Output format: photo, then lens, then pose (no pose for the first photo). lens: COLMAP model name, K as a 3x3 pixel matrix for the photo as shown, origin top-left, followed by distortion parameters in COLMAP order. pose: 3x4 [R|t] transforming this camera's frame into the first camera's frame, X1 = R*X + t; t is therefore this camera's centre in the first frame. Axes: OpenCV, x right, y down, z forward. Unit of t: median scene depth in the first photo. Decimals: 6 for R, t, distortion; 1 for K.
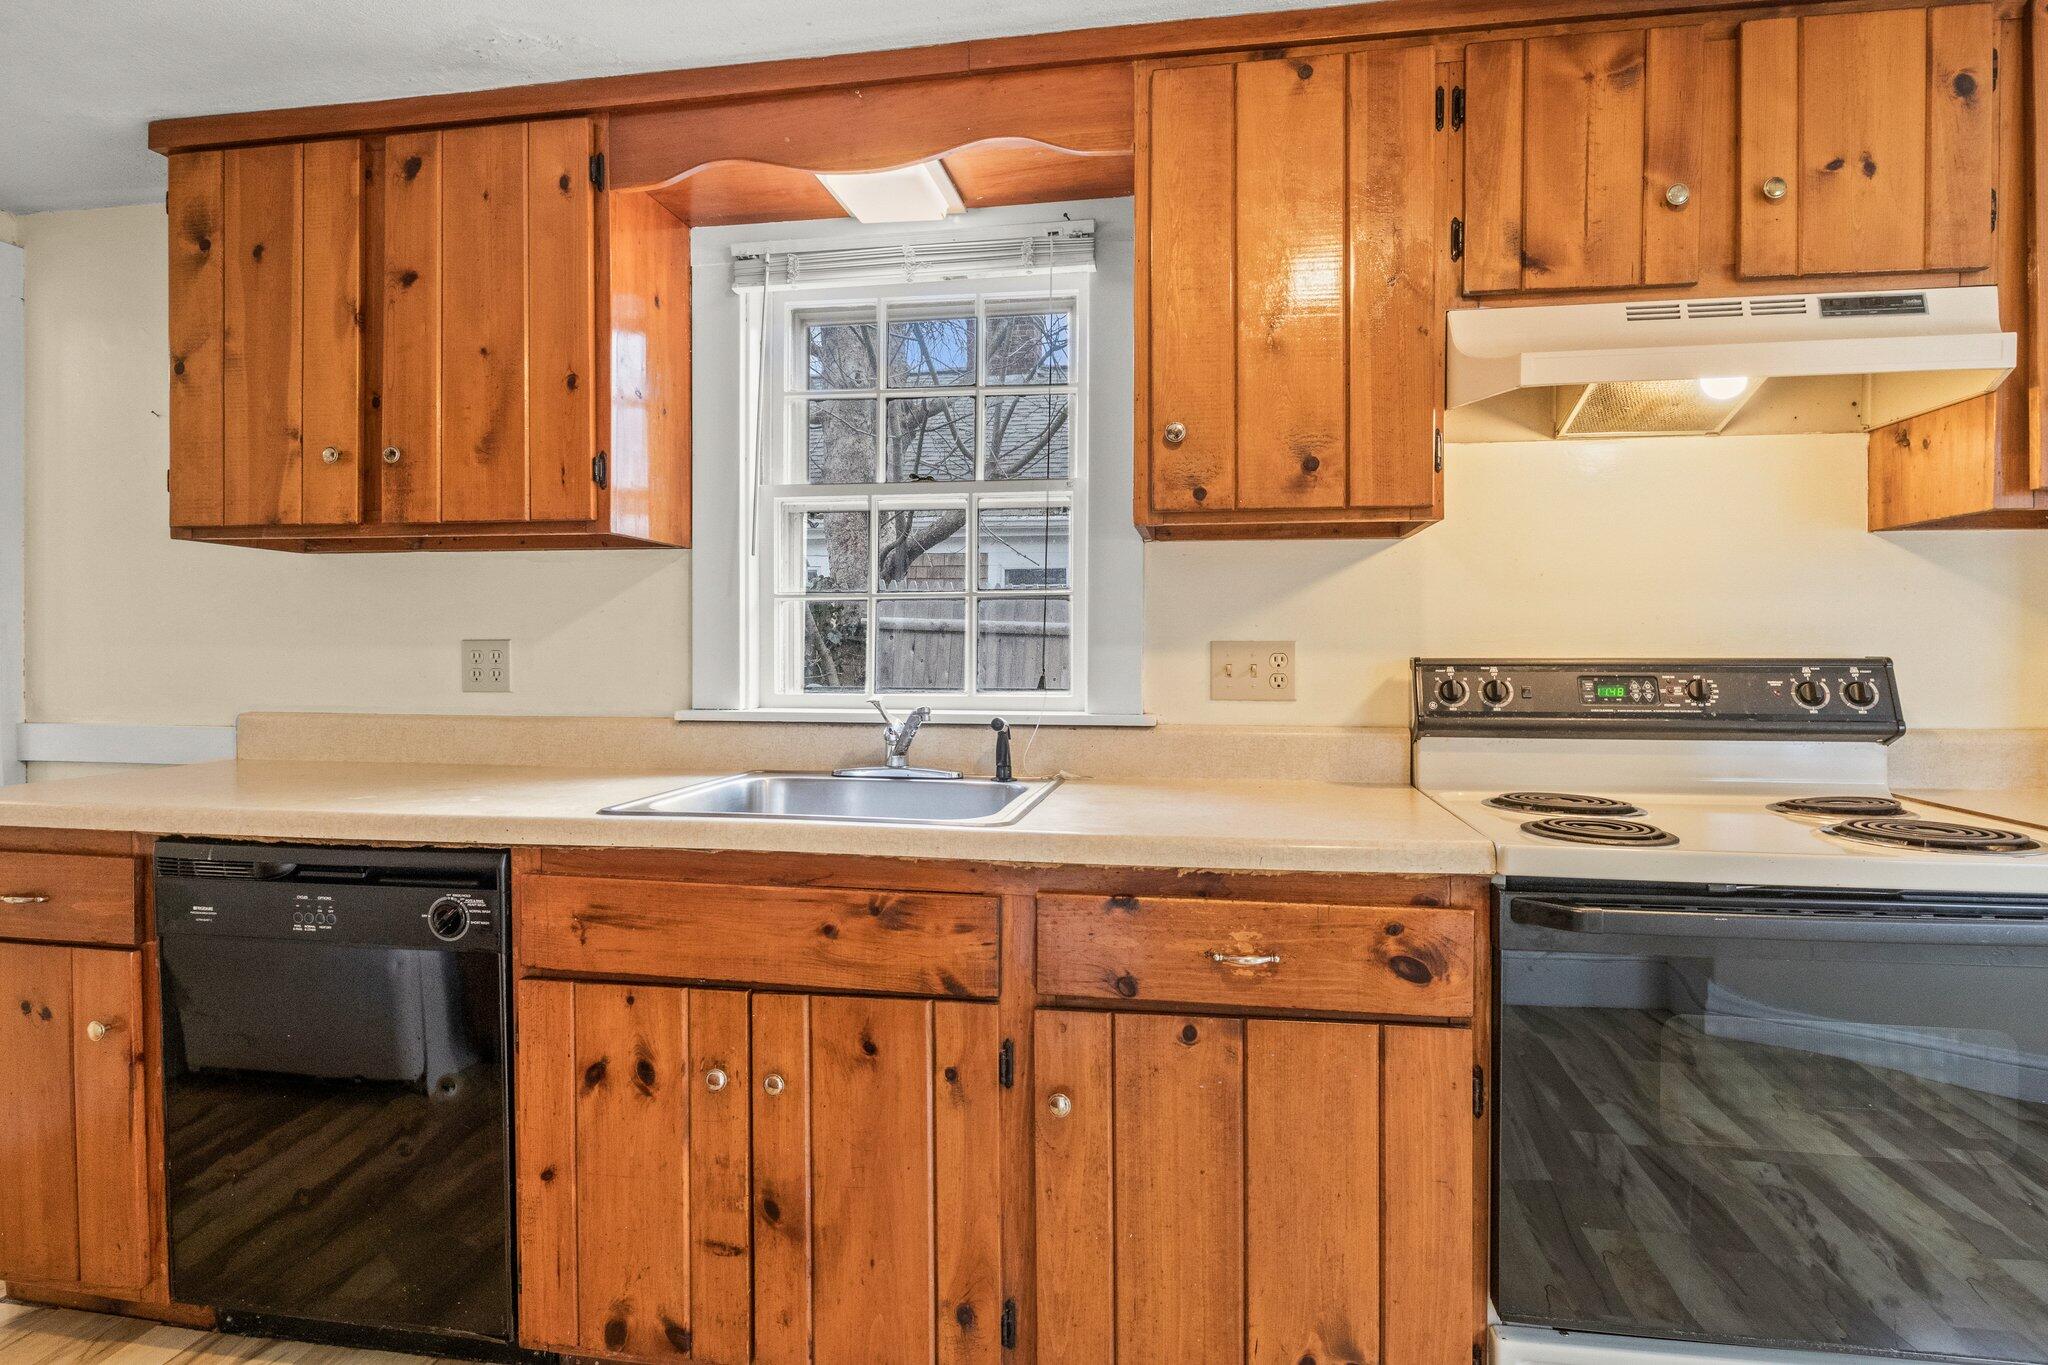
lens RADIAL K [[1027.8, 0, 1032.9], [0, 1027.8, 671.7], [0, 0, 1]] dist [-0.004524, -0.000588]
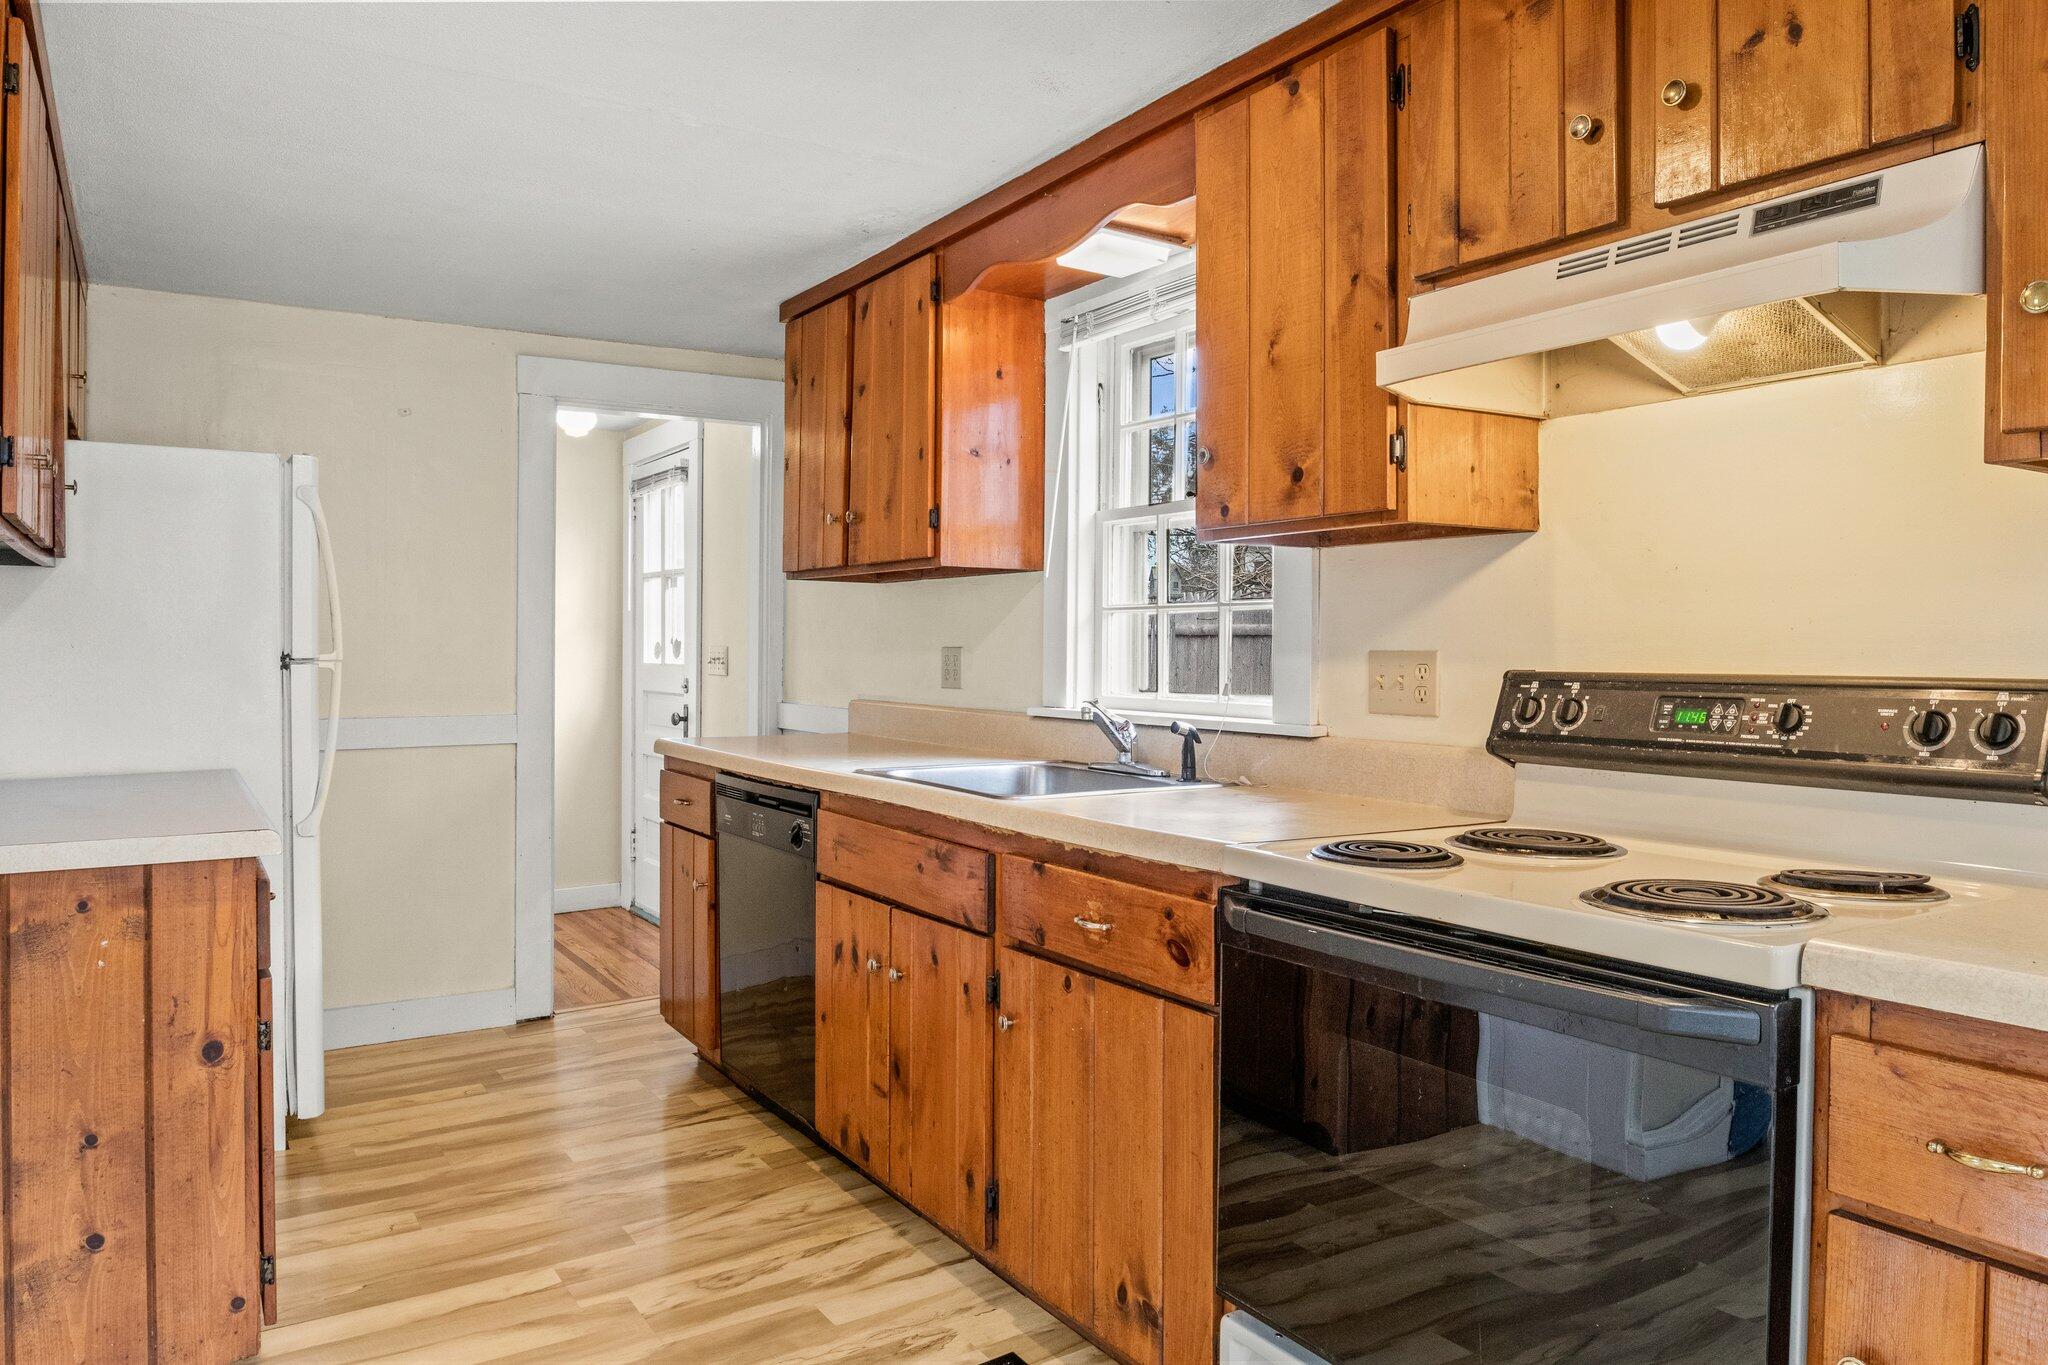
lens RADIAL K [[1400.3, 0, 1060.1], [0, 1400.3, 663.3], [0, 0, 1]] dist [-0.013810, -0.000850]
pose [[0.670371, 0.009601, -0.741964, 1.057089], [-0.019956, 0.999788, -0.005093, -0.006519], [0.741757, 0.018221, 0.670421, -0.076124]]
